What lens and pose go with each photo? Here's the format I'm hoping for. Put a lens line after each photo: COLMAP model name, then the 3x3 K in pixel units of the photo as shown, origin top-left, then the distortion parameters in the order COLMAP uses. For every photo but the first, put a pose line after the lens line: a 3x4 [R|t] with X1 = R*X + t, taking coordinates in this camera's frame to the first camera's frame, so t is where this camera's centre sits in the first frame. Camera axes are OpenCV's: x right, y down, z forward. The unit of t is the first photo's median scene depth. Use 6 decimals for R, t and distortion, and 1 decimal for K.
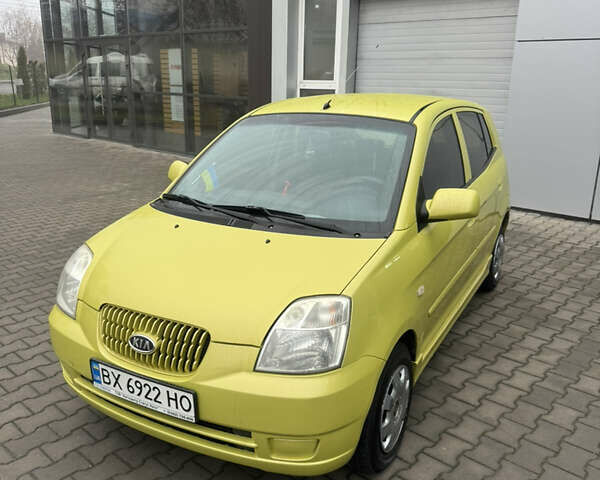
lens RADIAL K [[561.6, 0, 300.0], [0, 561.6, 240.0], [0, 0, 1]] dist [0.101482, -0.185886]
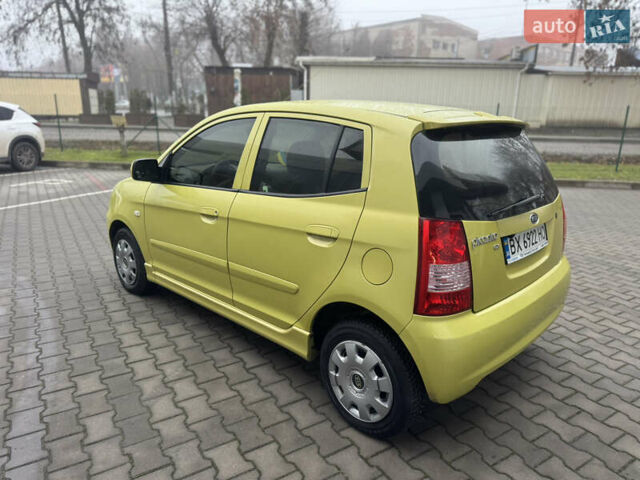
lens RADIAL K [[453.9, 0, 321.0], [0, 453.9, 239.4], [0, 0, 1]] dist [0.032580, -0.043336]
pose [[-0.259829, 0.237612, -0.935964, 1.306374], [-0.291308, 0.904812, 0.310573, -0.399735], [0.920667, 0.353350, -0.165878, 1.703878]]
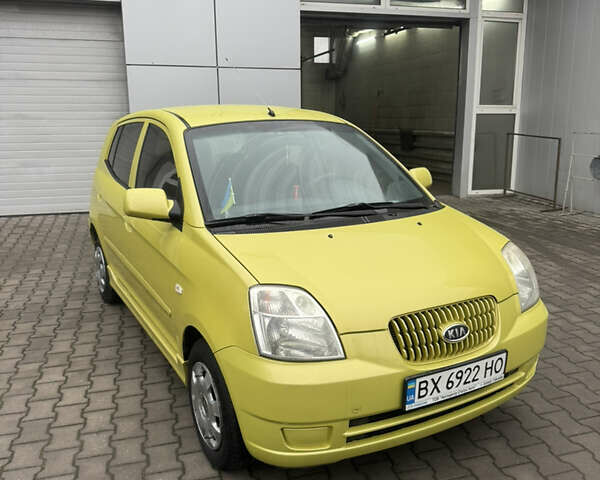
lens RADIAL K [[562.5, 0, 302.9], [0, 562.5, 237.3], [0, 0, 1]] dist [0.097773, -0.191080]
pose [[0.521325, -0.197434, 0.830205, -1.019364], [0.245338, 0.966471, 0.075780, -0.104276], [-0.817330, 0.164175, 0.552284, 0.528755]]
